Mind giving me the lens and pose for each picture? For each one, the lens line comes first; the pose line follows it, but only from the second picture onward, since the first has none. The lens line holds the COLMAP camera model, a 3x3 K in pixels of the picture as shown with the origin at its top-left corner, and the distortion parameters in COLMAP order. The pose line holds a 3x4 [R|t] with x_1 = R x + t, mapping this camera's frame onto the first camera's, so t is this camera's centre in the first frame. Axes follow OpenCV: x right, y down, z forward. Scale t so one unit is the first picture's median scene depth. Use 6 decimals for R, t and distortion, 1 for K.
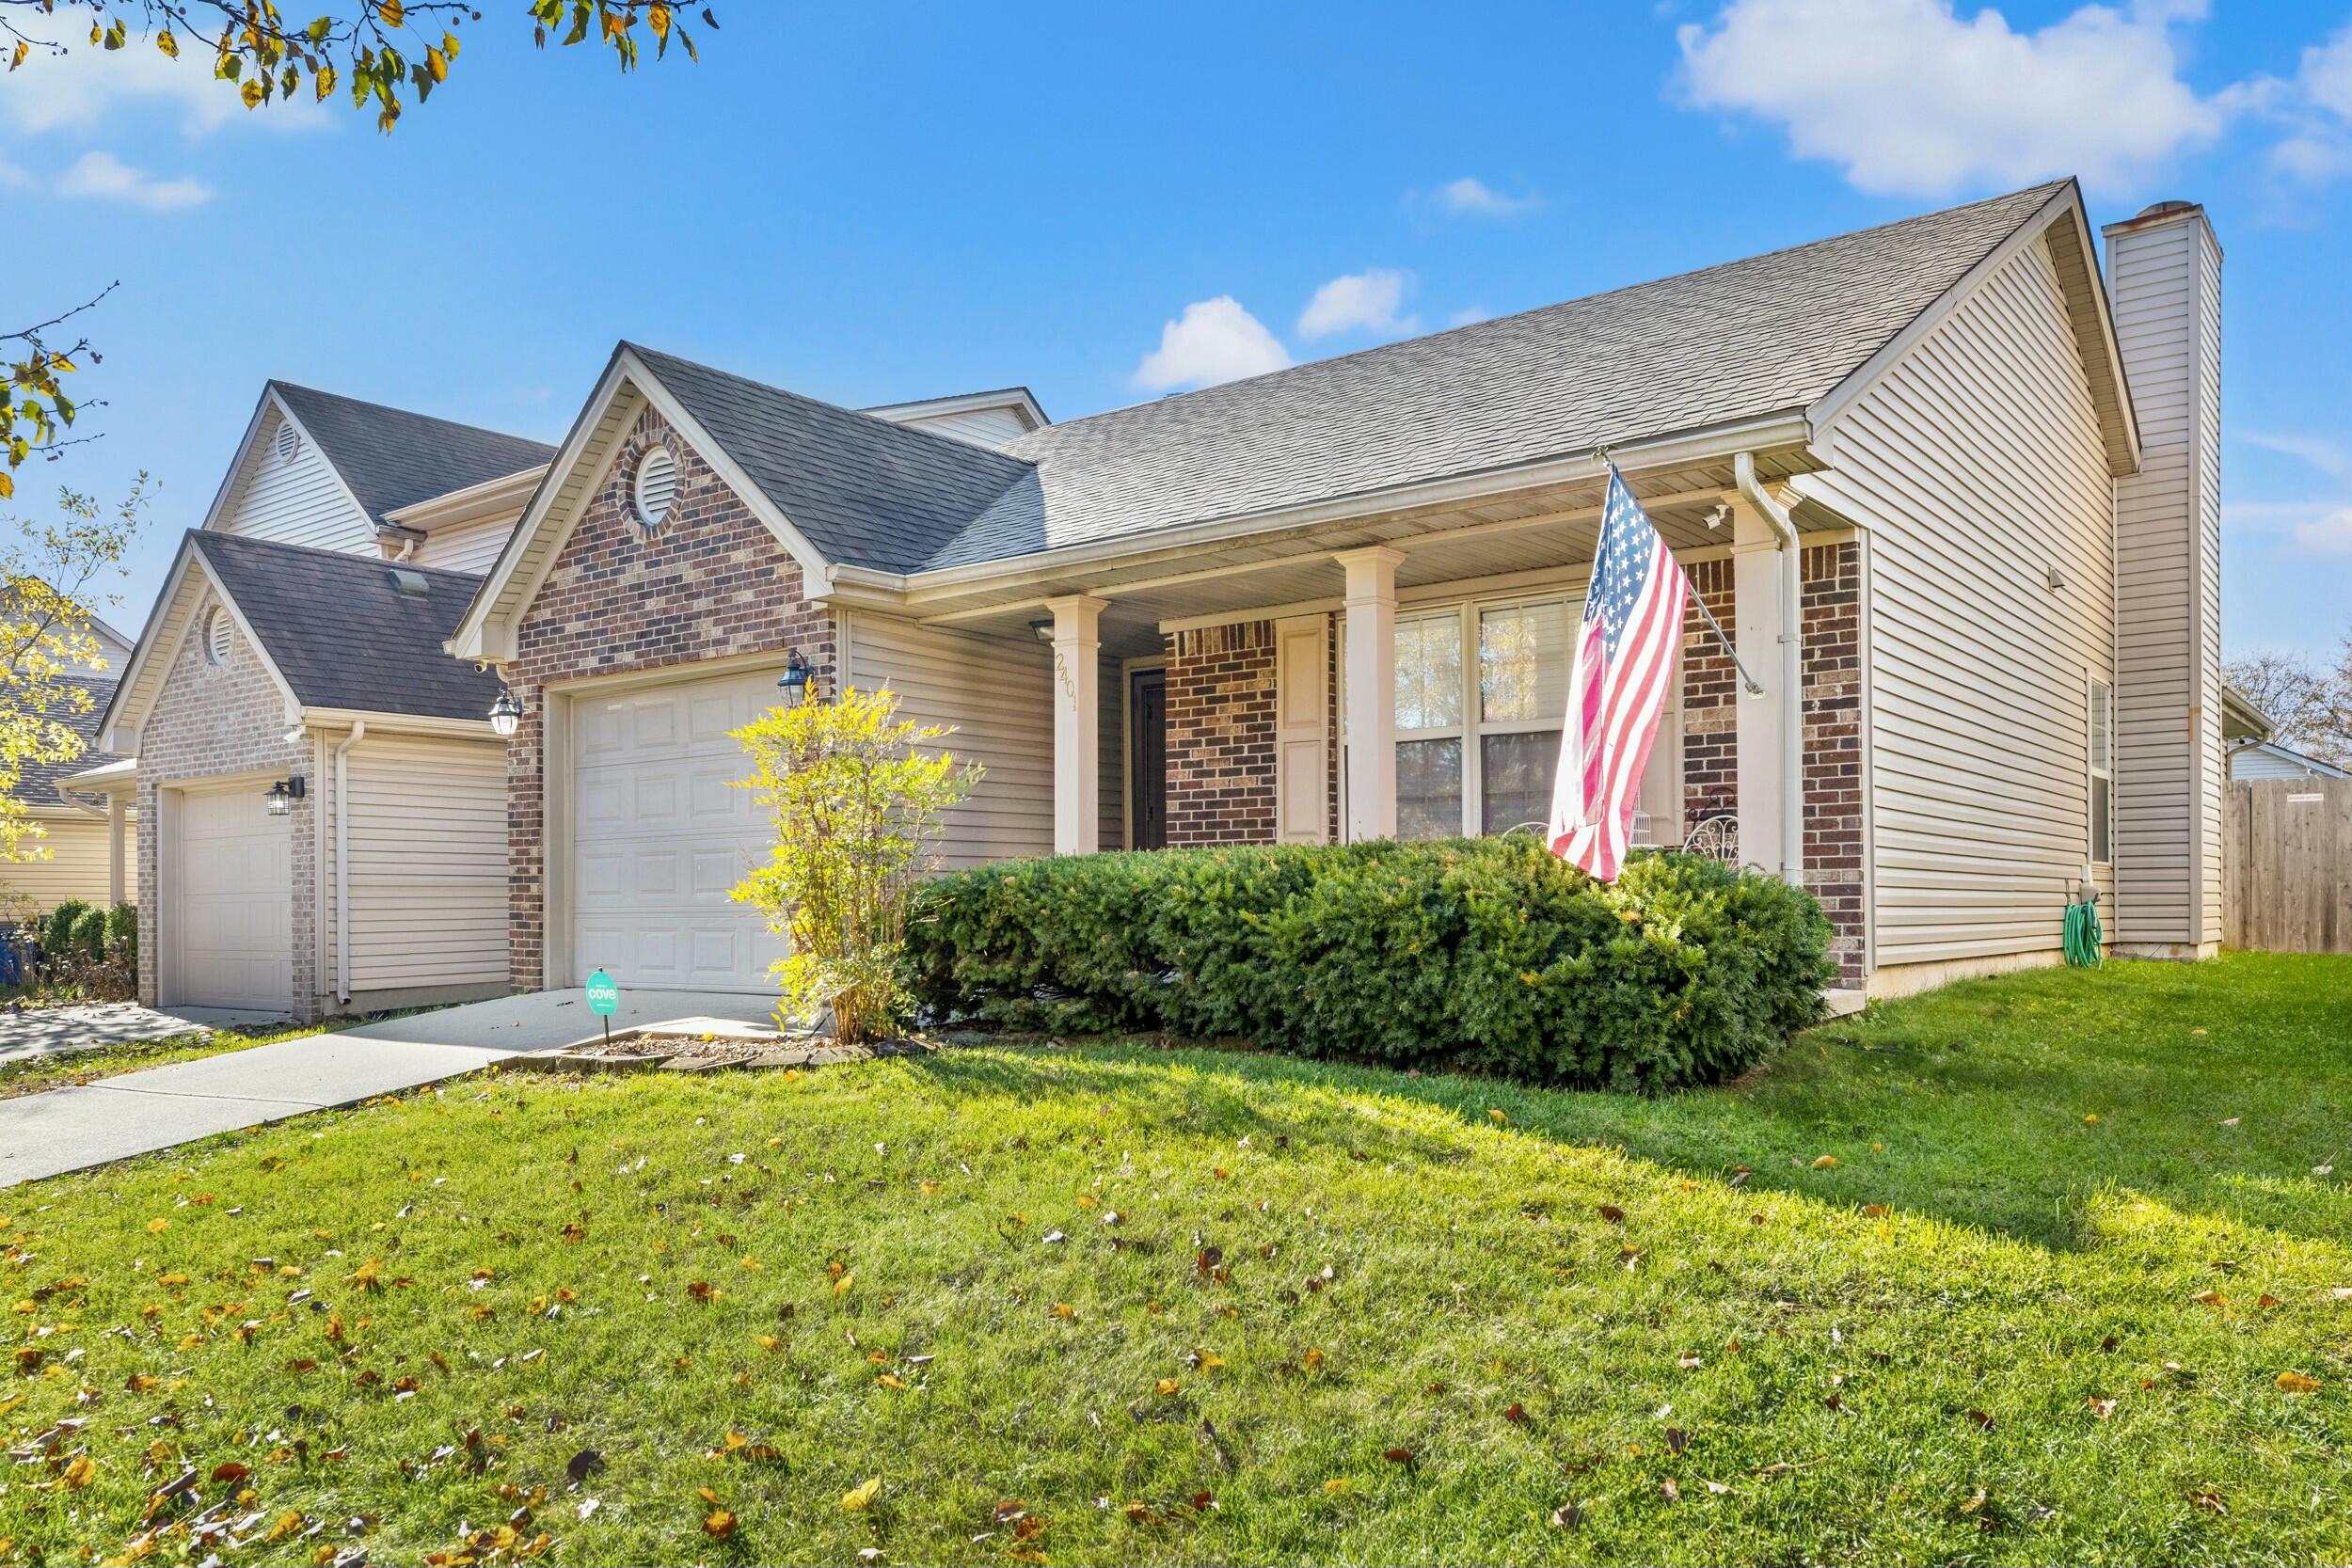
lens RADIAL K [[1751.5, 0, 1175.6], [0, 1751.5, 791.4], [0, 0, 1]] dist [-0.006021, -0.000597]
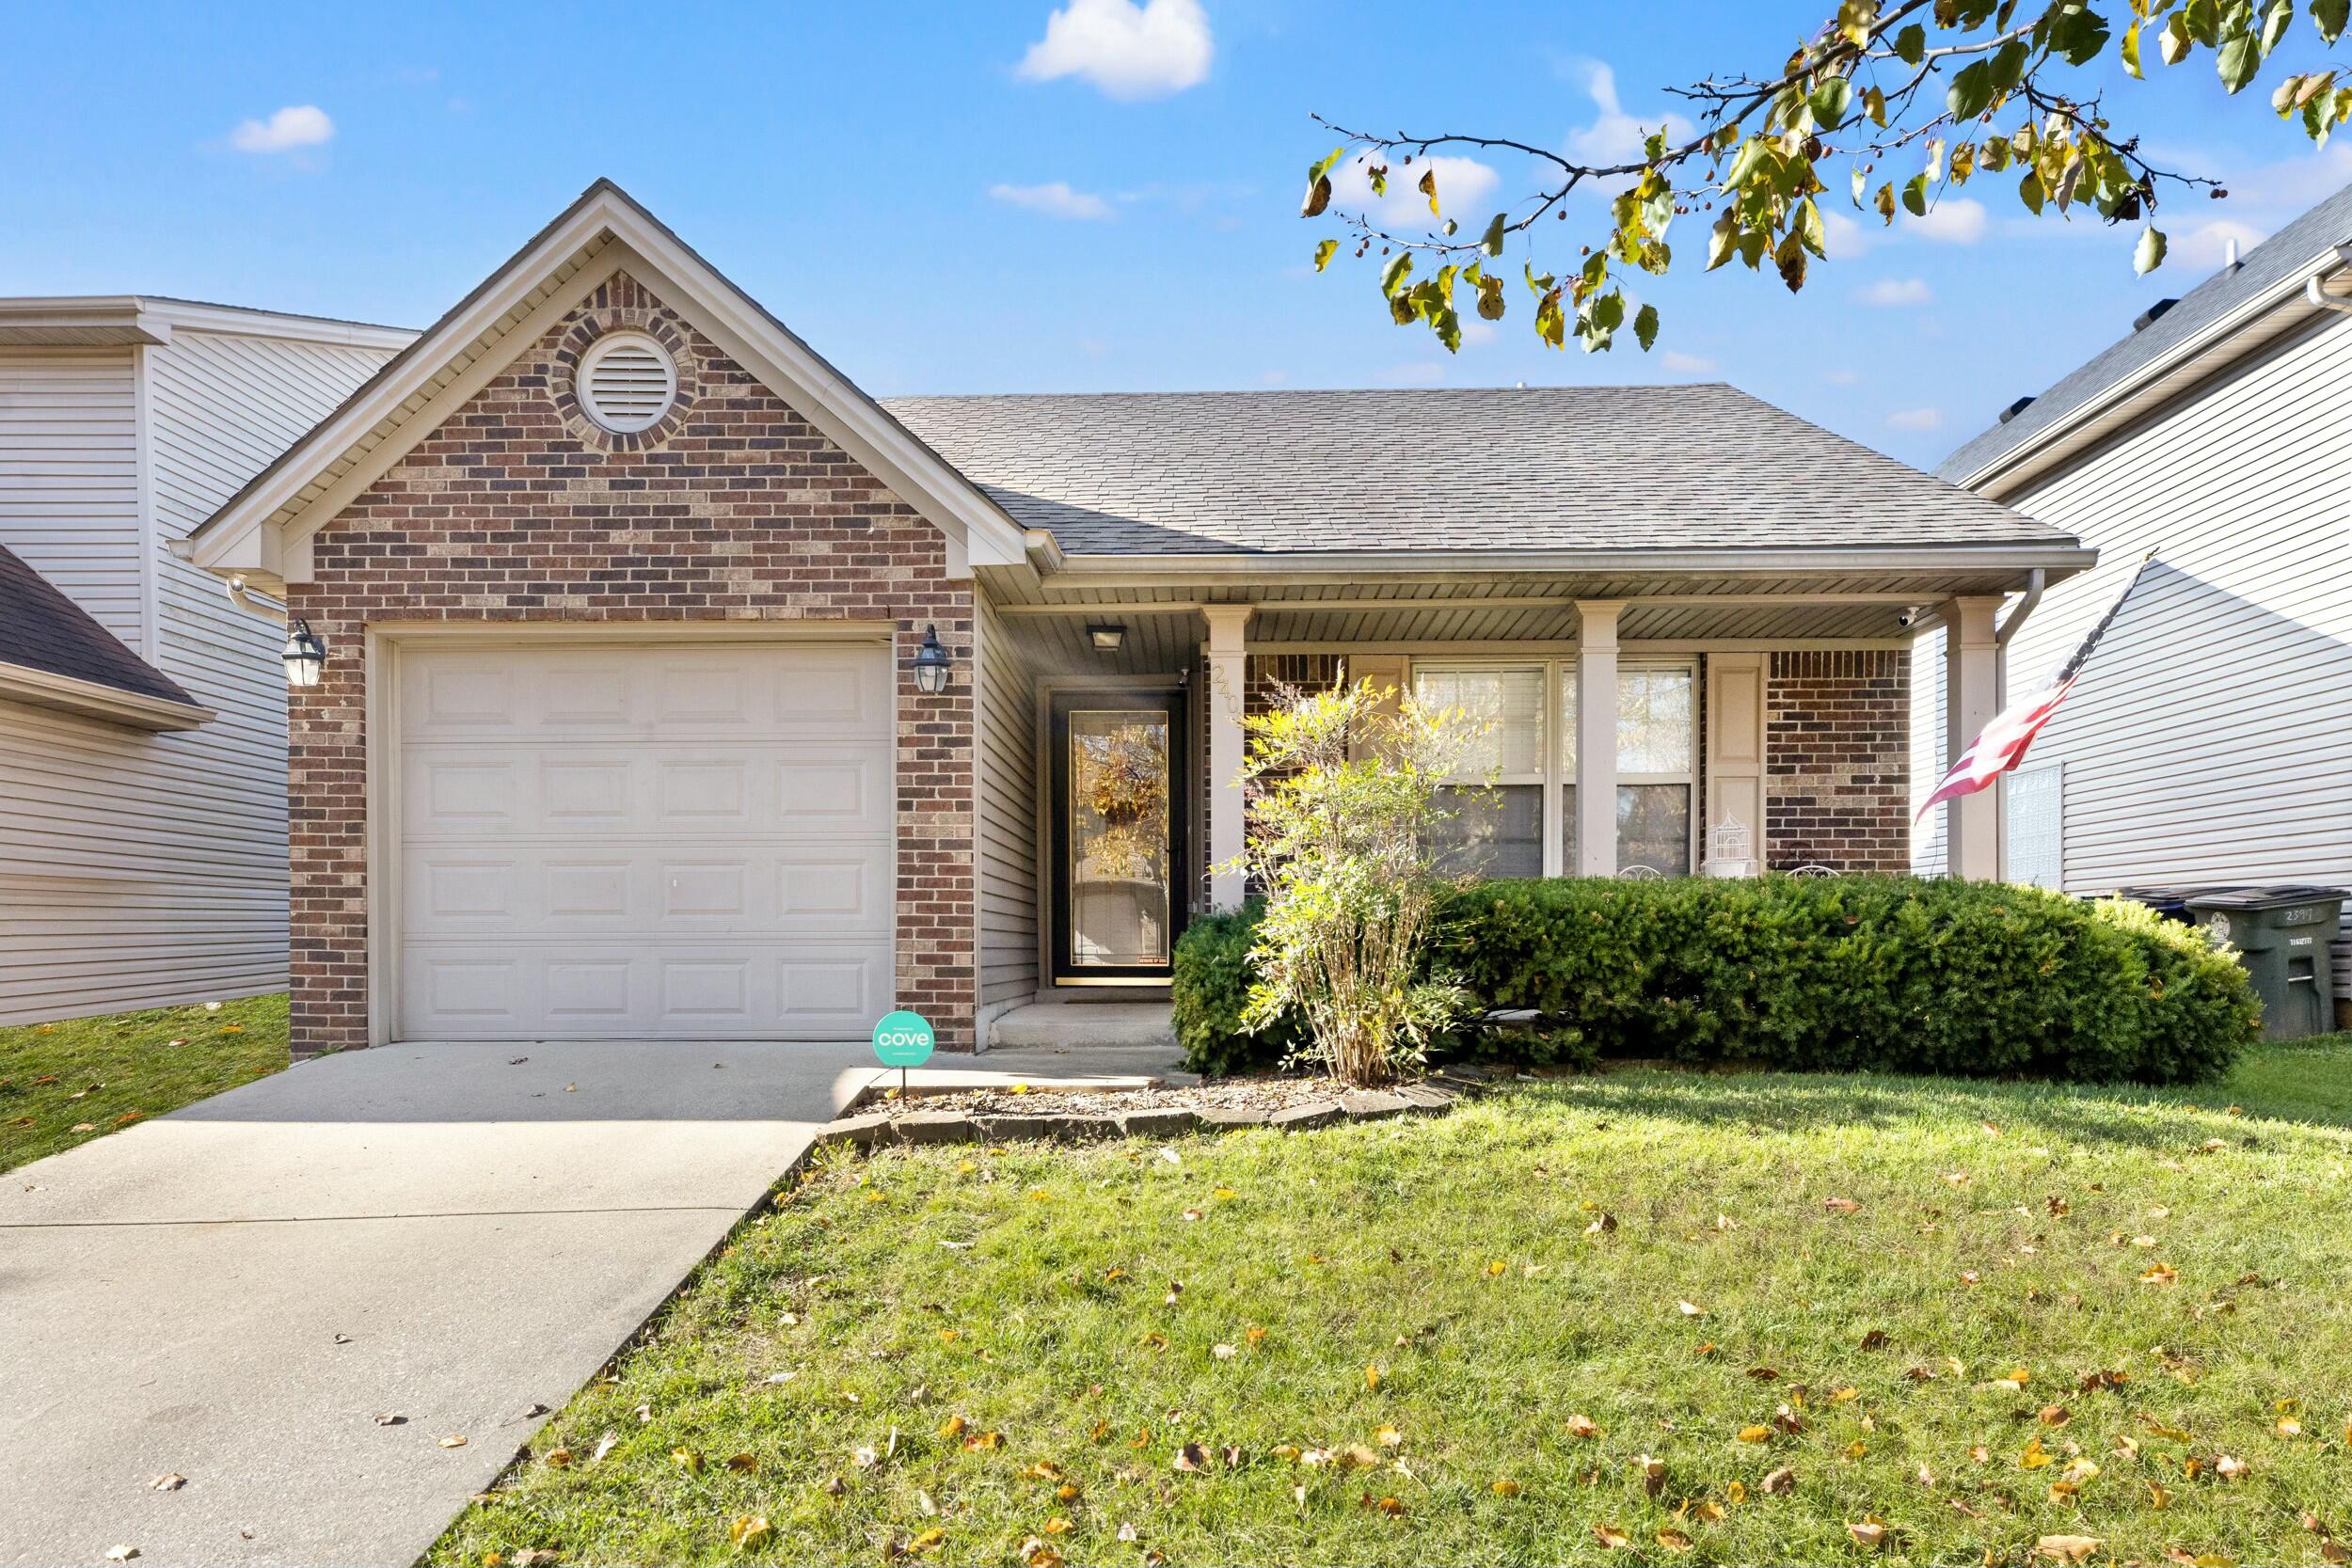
lens RADIAL K [[1624.9, 0, 1178.5], [0, 1624.9, 918.4], [0, 0, 1]] dist [0.008159, -0.000021]
pose [[0.797784, 0.021477, 0.602560, -0.542806], [-0.043839, 0.998786, 0.022443, 0.033834], [-0.601347, -0.044321, 0.797758, 0.285261]]
